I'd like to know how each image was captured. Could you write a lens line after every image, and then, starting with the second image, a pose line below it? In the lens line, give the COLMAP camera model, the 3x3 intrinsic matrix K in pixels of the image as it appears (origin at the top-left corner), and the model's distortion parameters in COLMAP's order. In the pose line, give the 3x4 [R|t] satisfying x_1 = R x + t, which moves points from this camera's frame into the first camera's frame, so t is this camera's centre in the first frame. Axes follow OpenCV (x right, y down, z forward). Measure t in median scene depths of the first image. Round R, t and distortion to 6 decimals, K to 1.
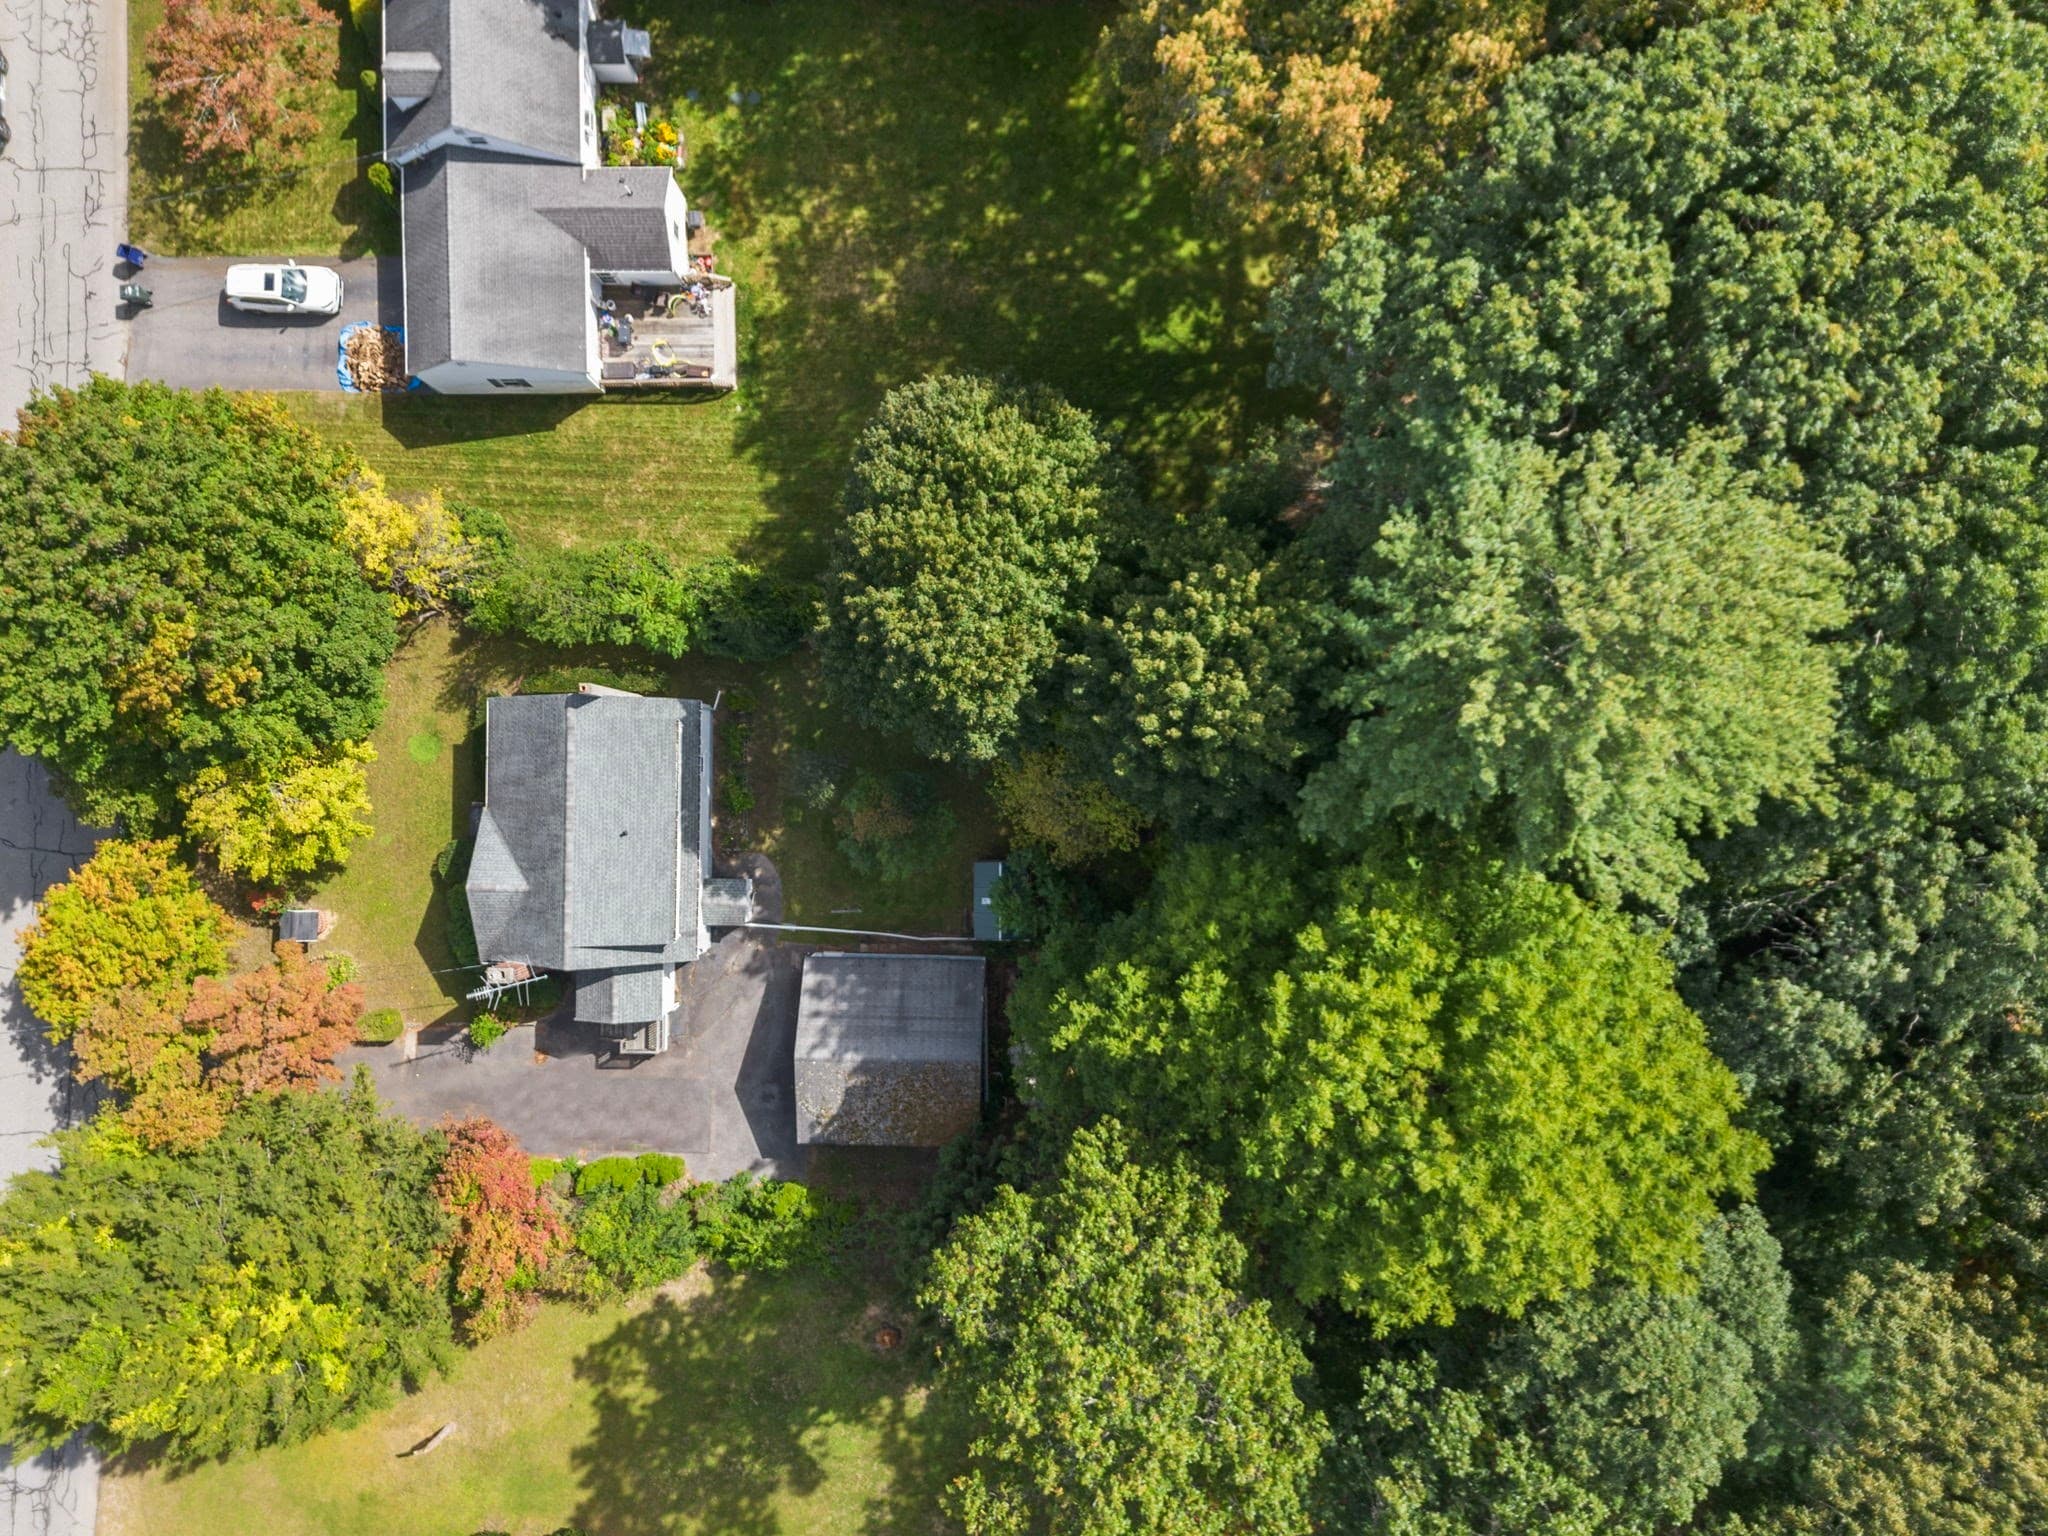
lens RADIAL K [[1424.5, 0, 1024.0], [0, 1424.5, 768.0], [0, 0, 1]] dist [0.067687, -0.067759]
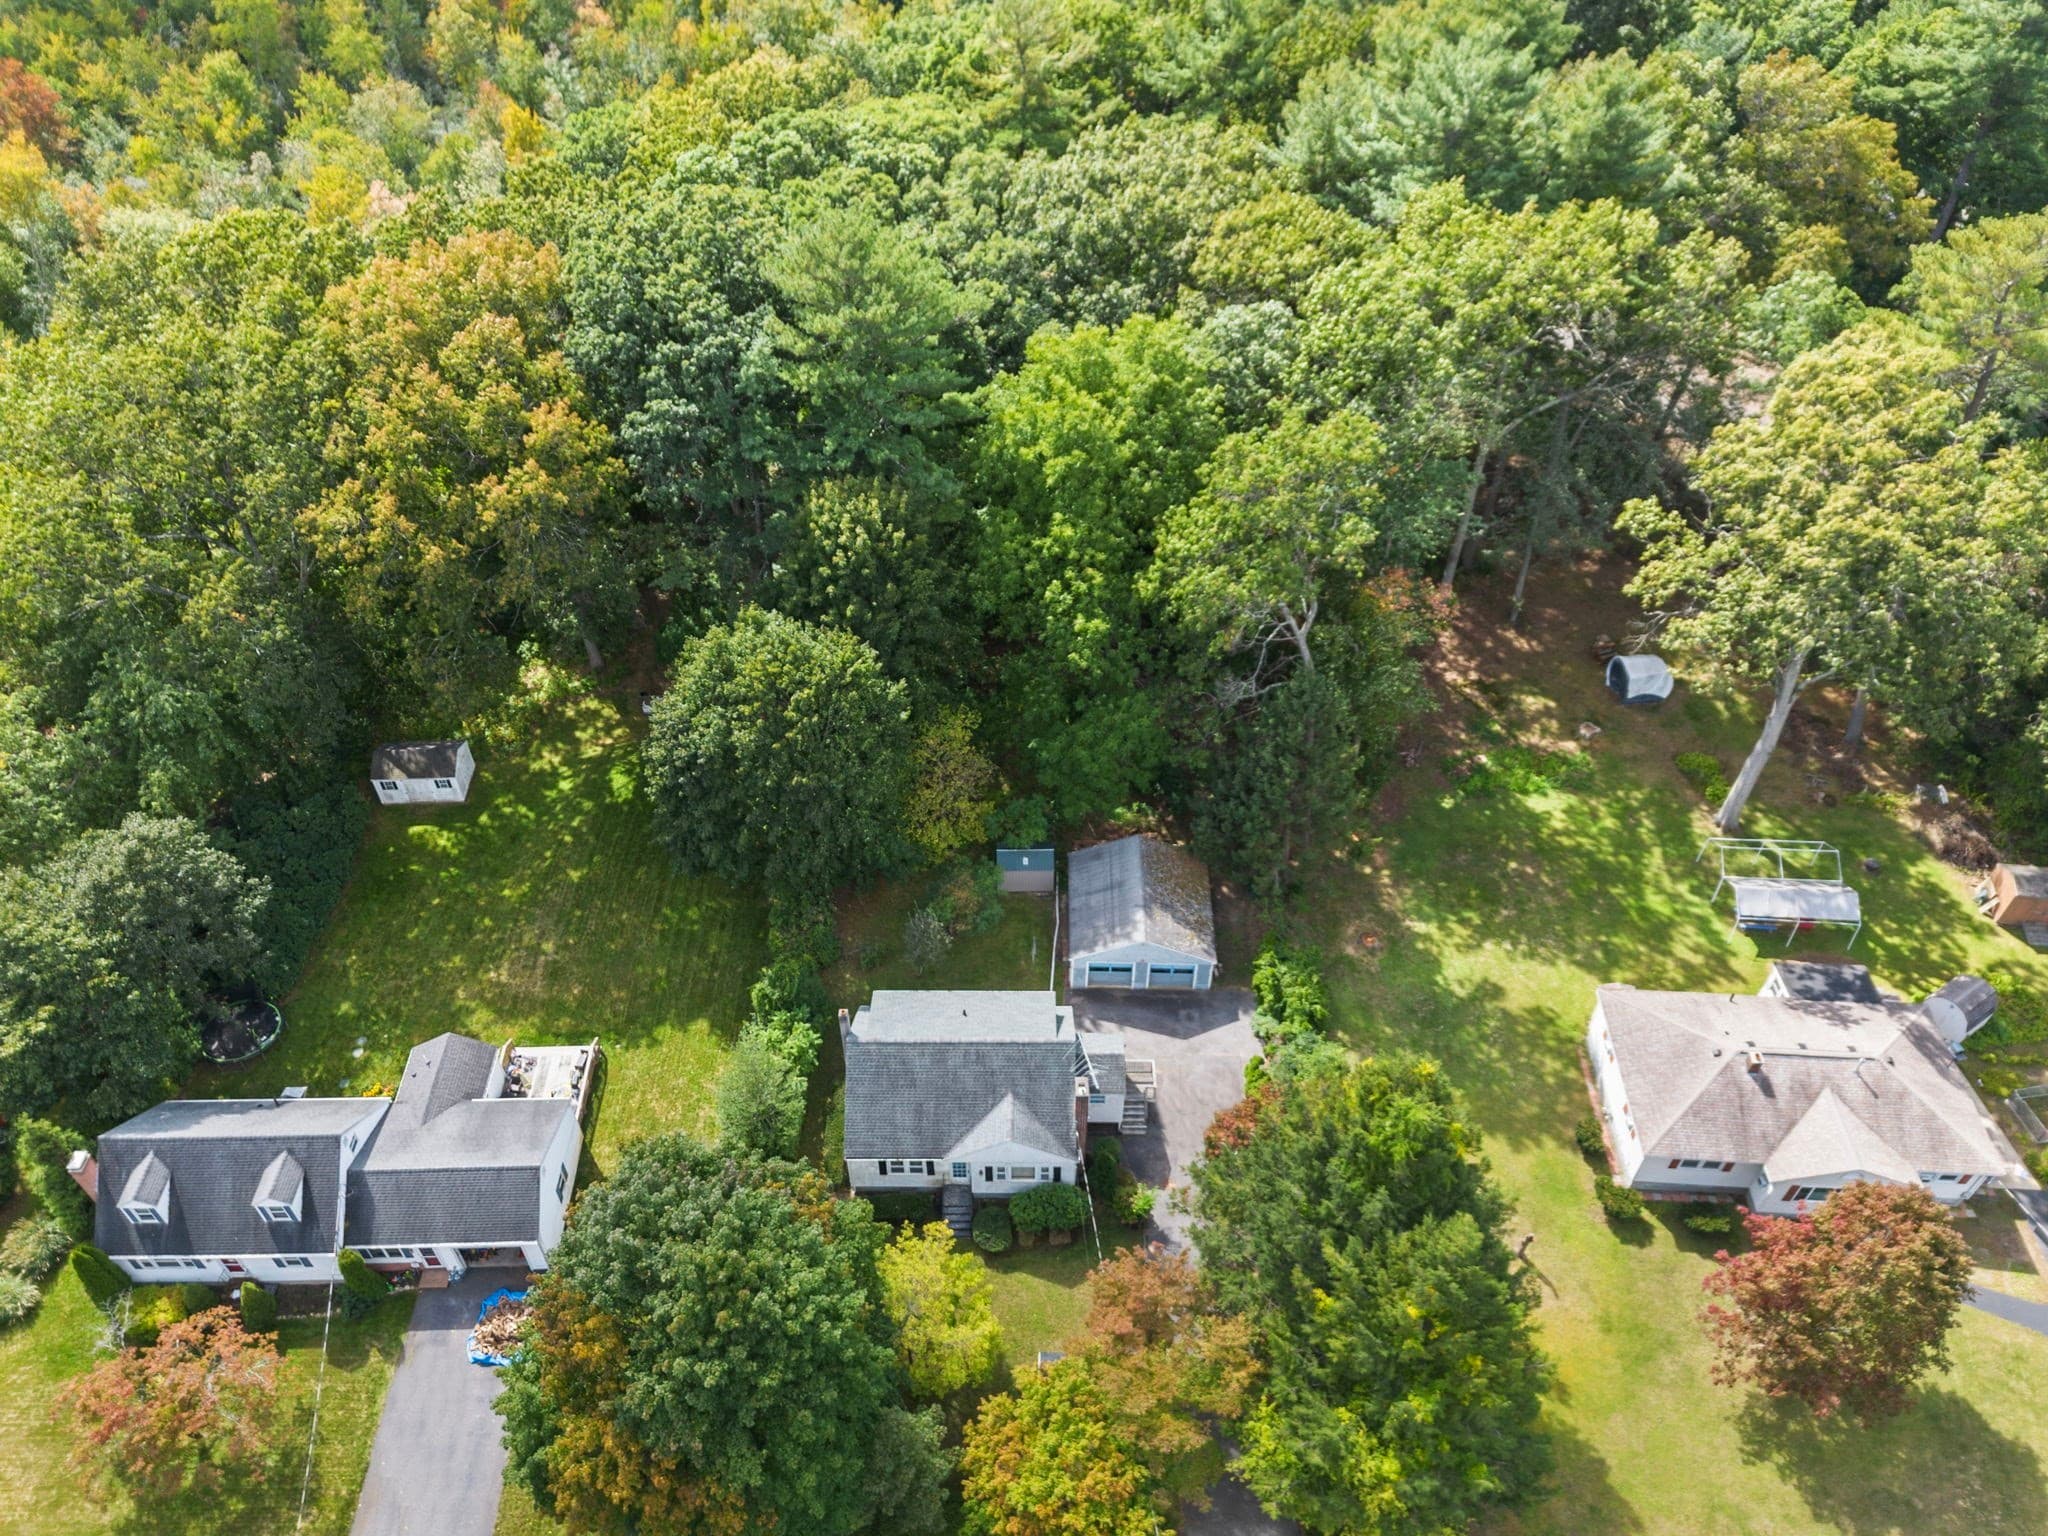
lens RADIAL K [[1443.9, 0, 1024.0], [0, 1443.9, 768.0], [0, 0, 1]] dist [0.001137, -0.070450]
pose [[-0.010328, -0.697315, 0.716691, -0.914463], [0.999698, 0.008777, 0.022947, 0.058931], [-0.022291, 0.716711, 0.697014, -0.009977]]
